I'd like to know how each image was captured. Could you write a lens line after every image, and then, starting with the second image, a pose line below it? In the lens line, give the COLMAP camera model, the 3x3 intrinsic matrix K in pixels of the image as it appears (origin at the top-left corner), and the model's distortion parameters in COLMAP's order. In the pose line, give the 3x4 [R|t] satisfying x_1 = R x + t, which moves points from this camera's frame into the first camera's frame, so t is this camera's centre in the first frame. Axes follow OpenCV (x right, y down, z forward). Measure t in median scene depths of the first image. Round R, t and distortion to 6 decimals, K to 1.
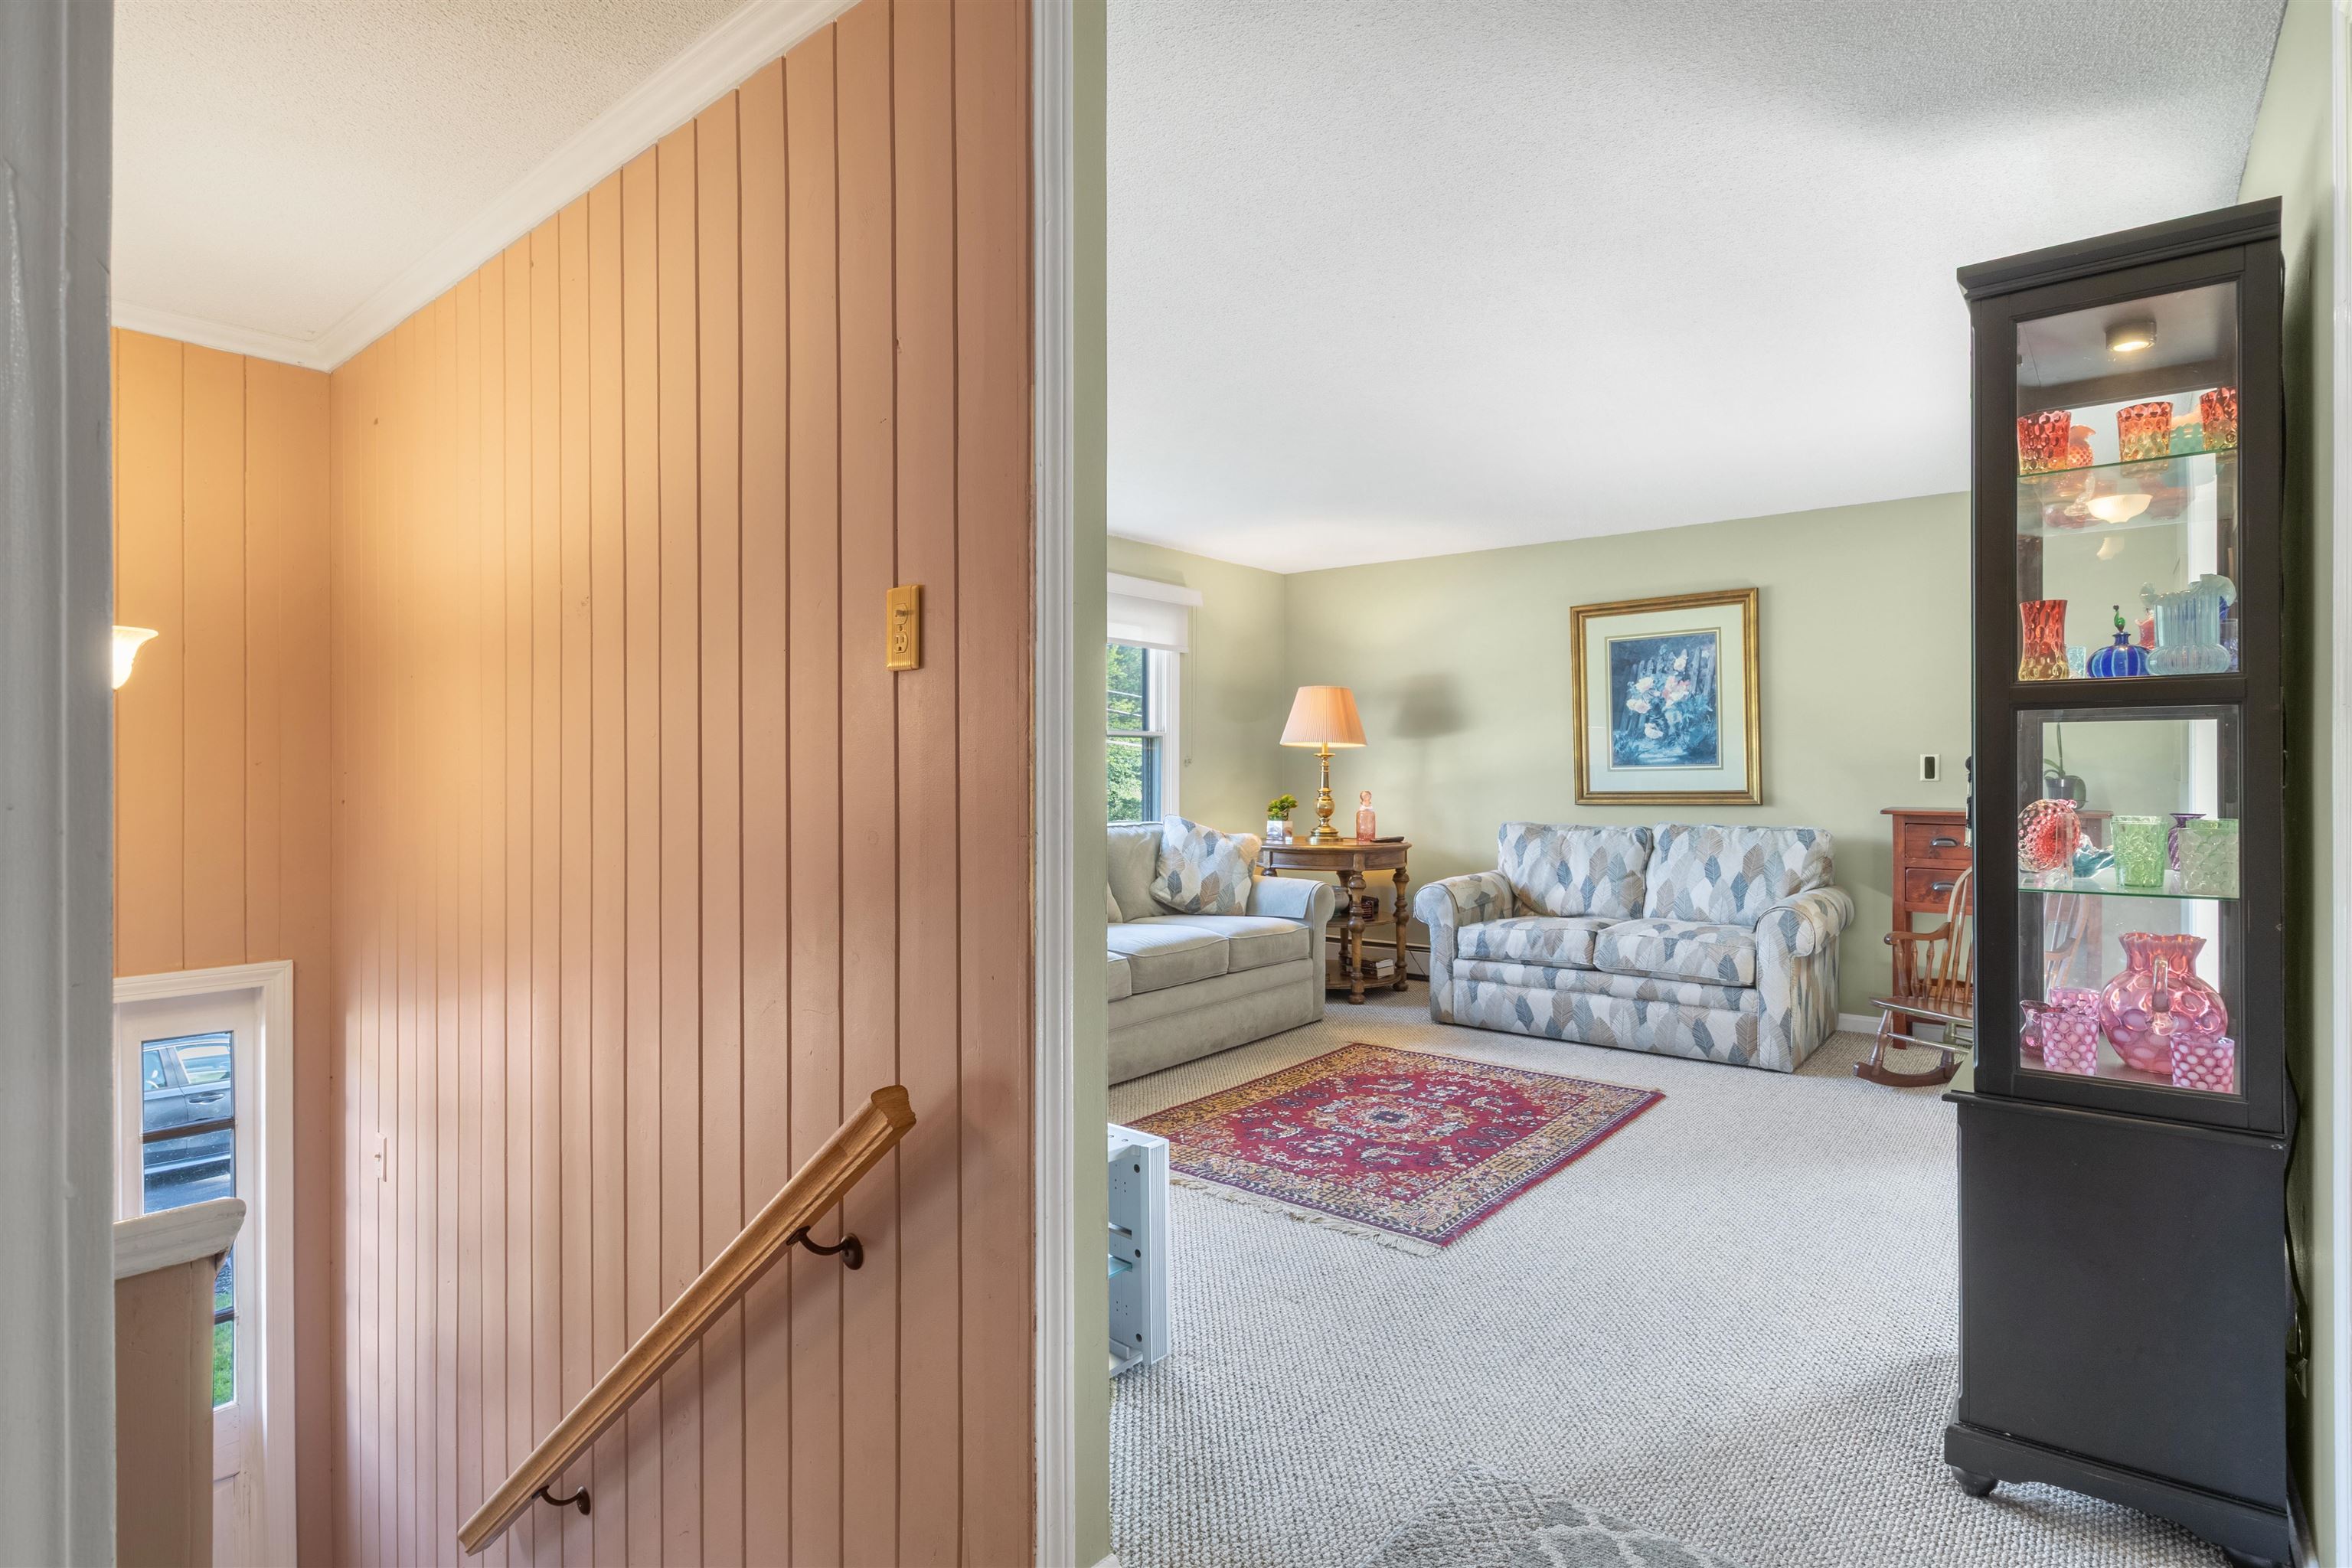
lens RADIAL K [[1173.1, 0, 1208.7], [0, 1173.1, 759.0], [0, 0, 1]] dist [-0.012515, 0.000140]
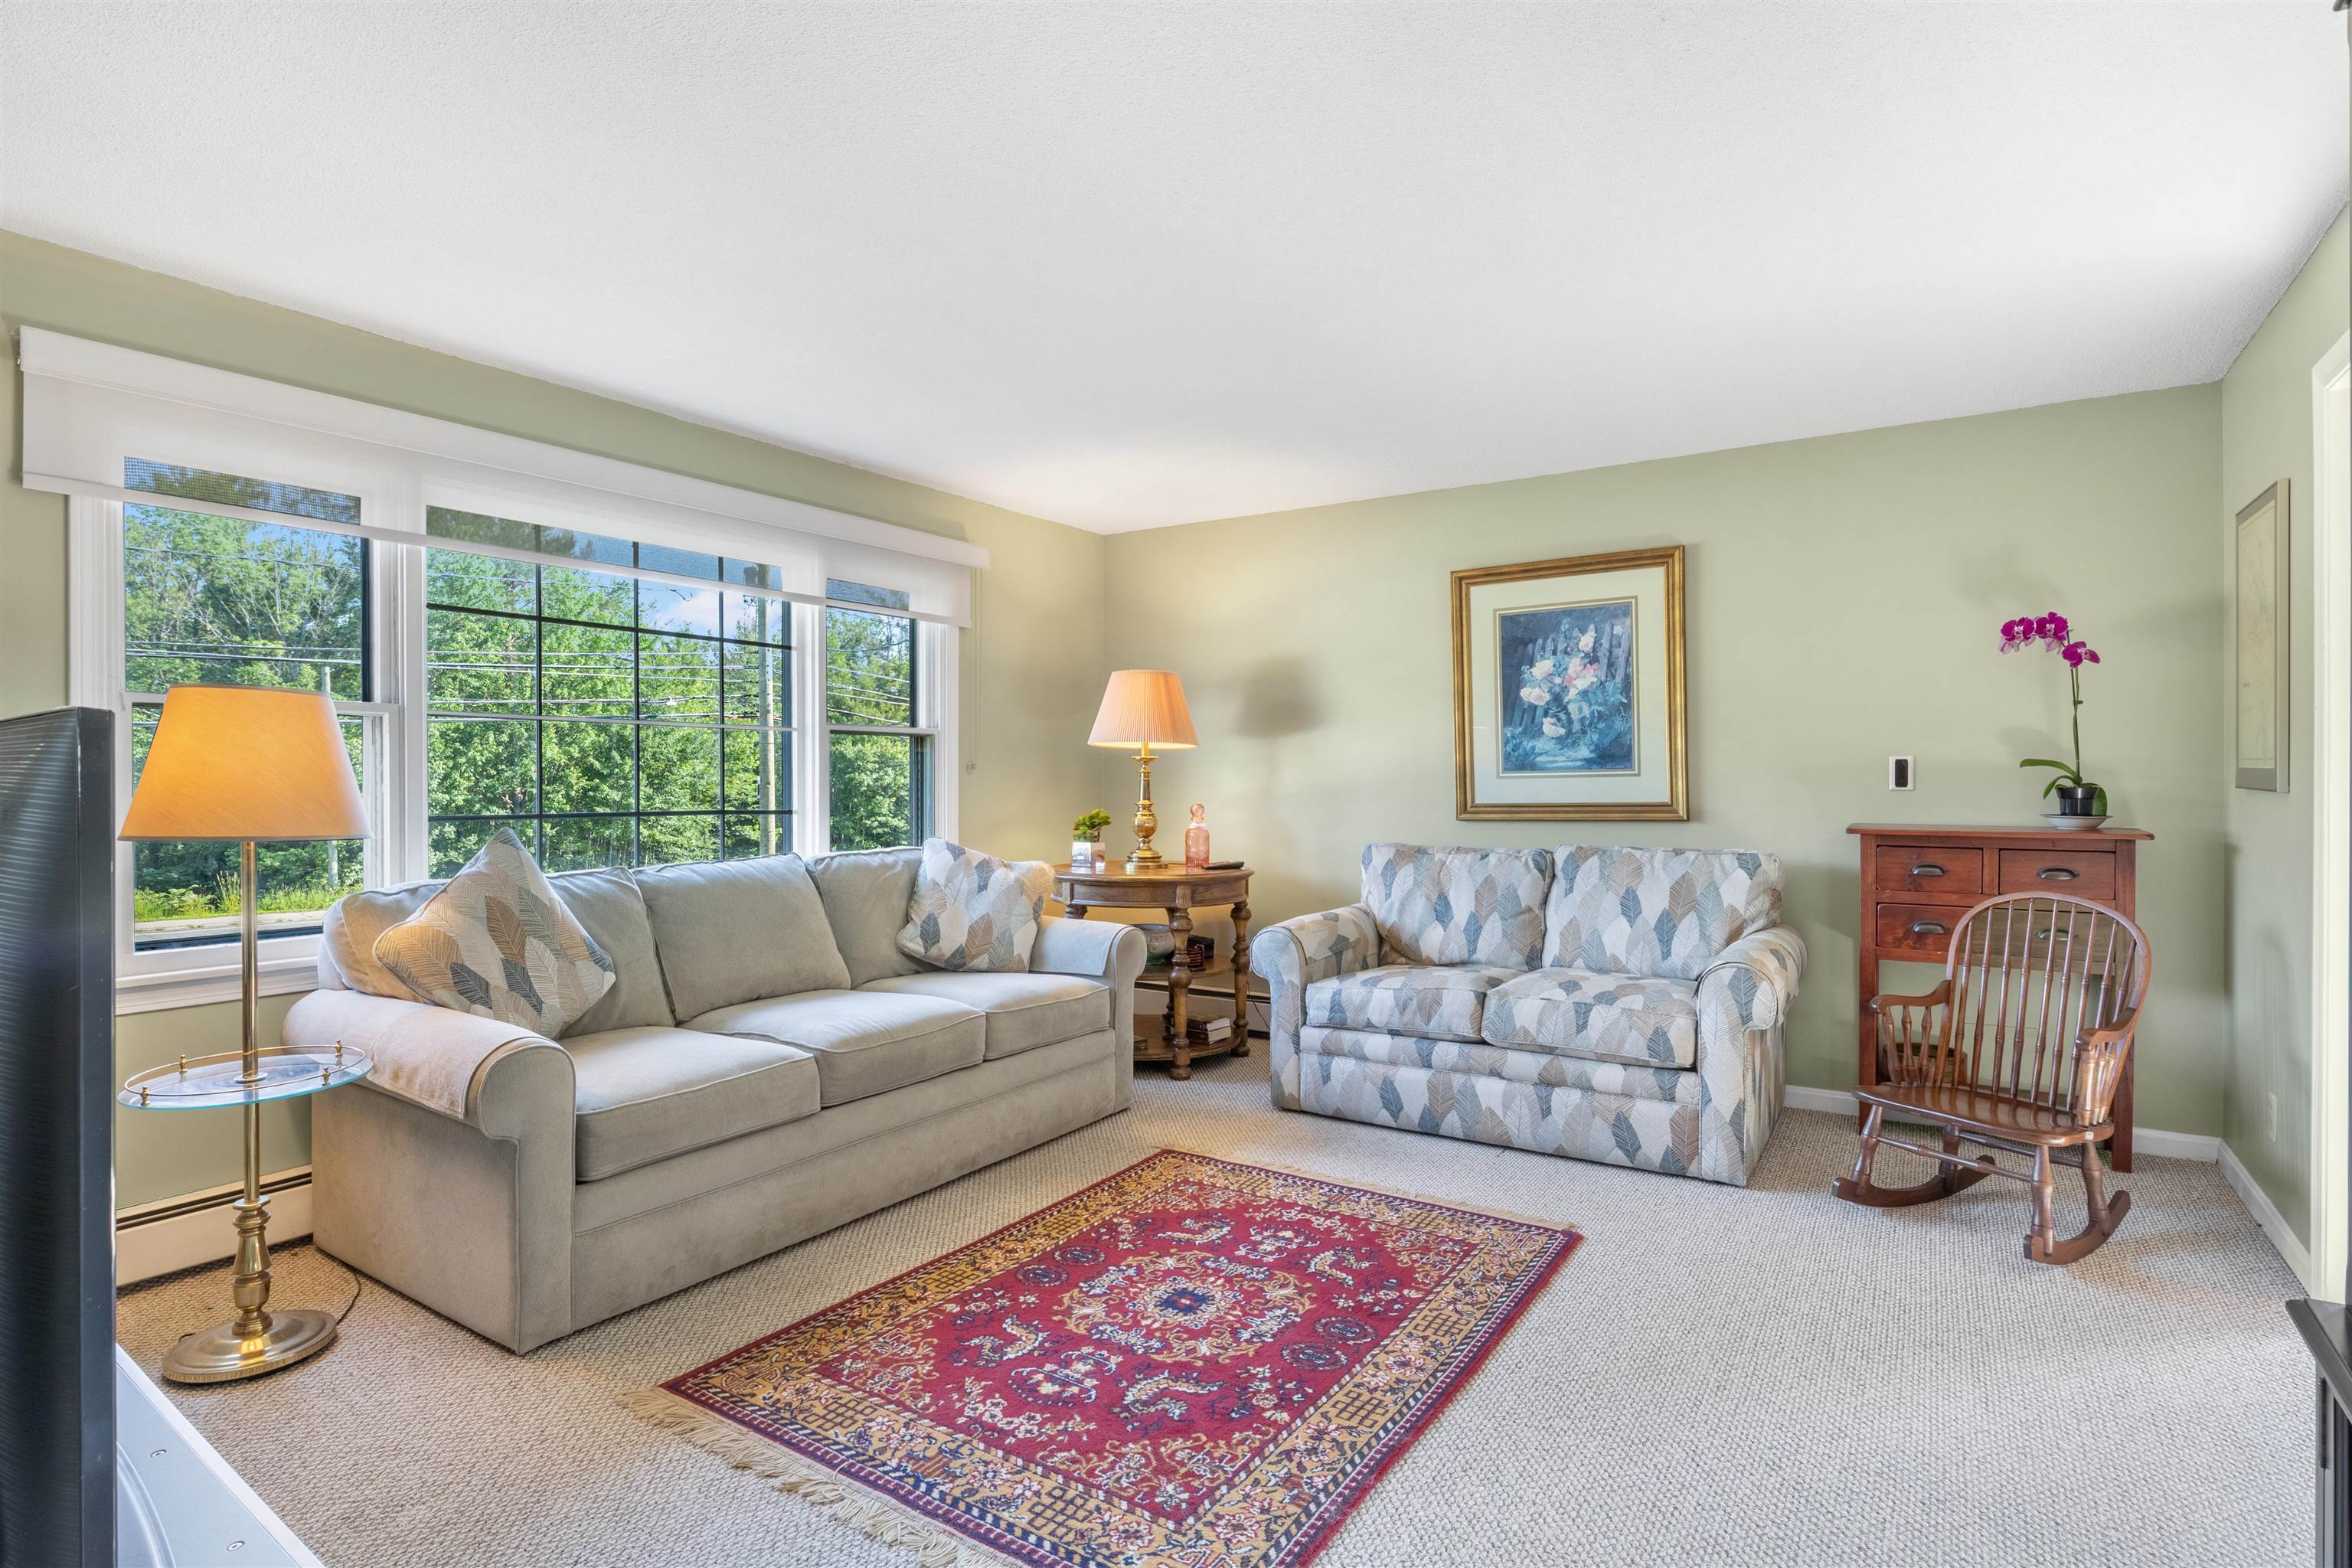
lens RADIAL K [[1173.1, 0, 1191.9], [0, 1173.1, 782.6], [0, 0, 1]] dist [-0.012515, 0.000140]
pose [[0.996440, -0.002796, 0.084260, 0.080706], [0.001478, 0.999876, 0.015703, 0.000813], [-0.084293, -0.015522, 0.996320, 0.269672]]
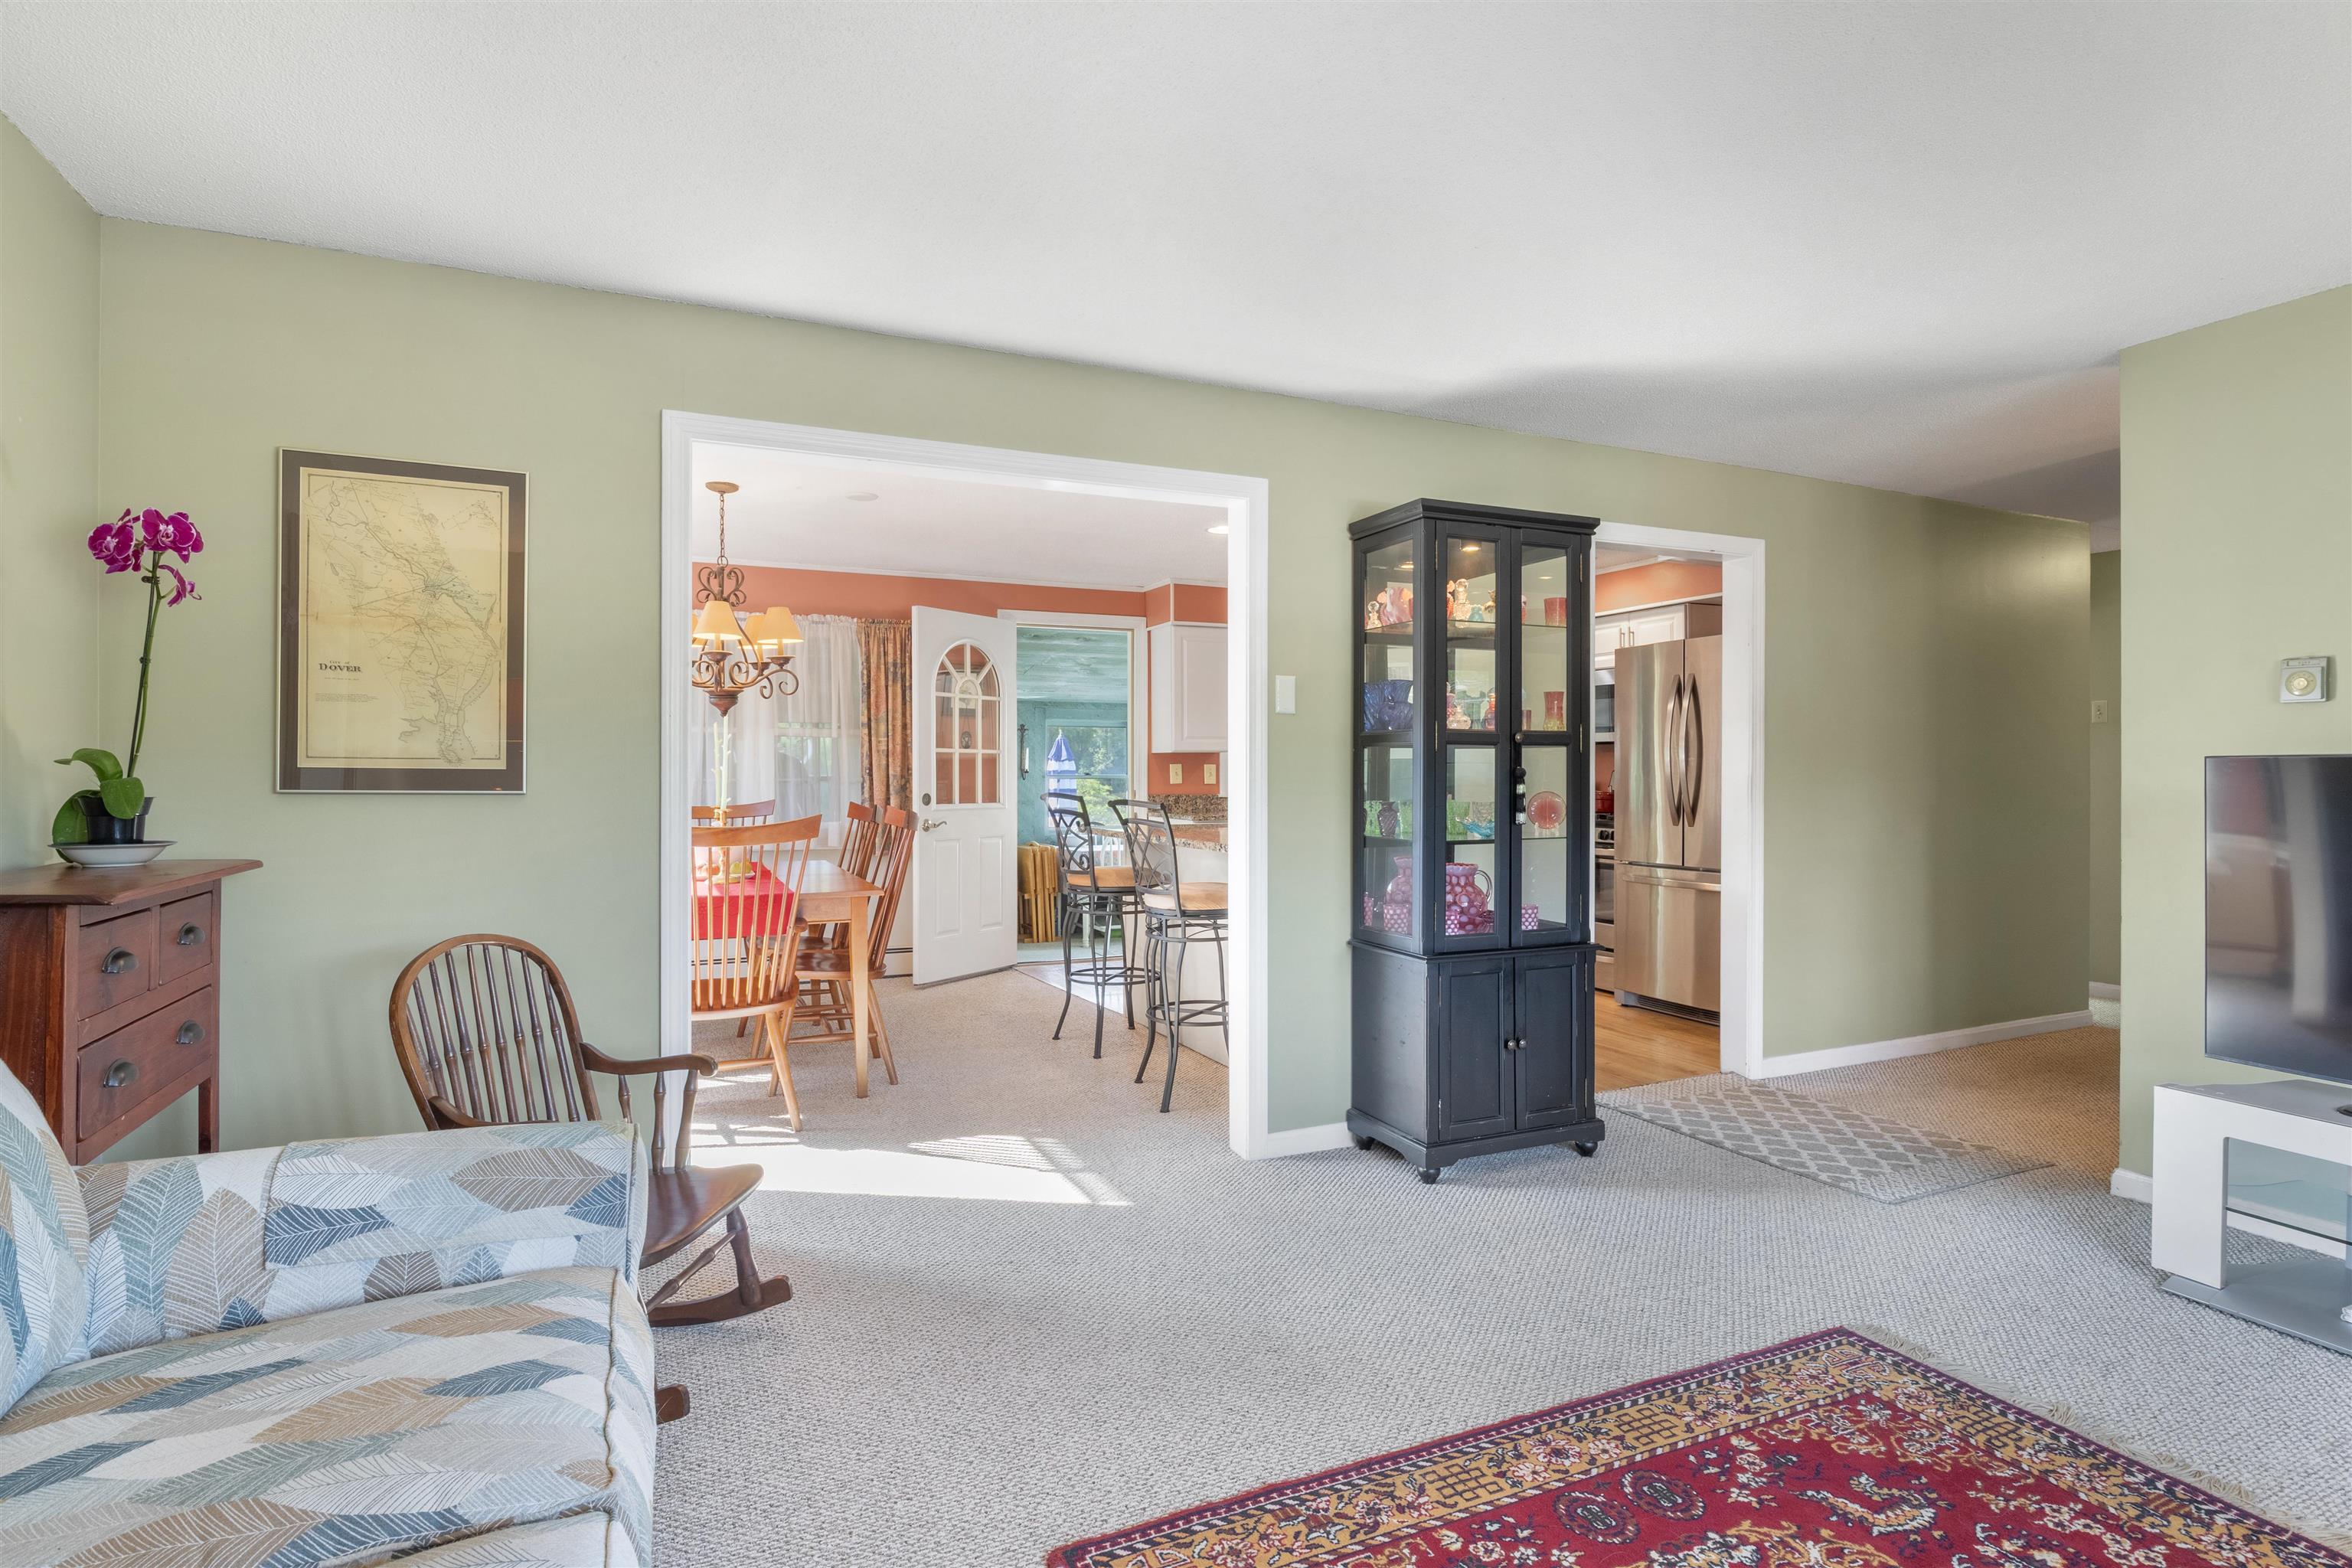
lens RADIAL K [[1173.1, 0, 1169.7], [0, 1173.1, 773.4], [0, 0, 1]] dist [-0.012515, 0.000140]
pose [[-0.878135, -0.002935, 0.478403, 0.129155], [-0.006406, 0.999964, -0.005623, 0.007527], [-0.478369, -0.008002, -0.878122, 1.147038]]
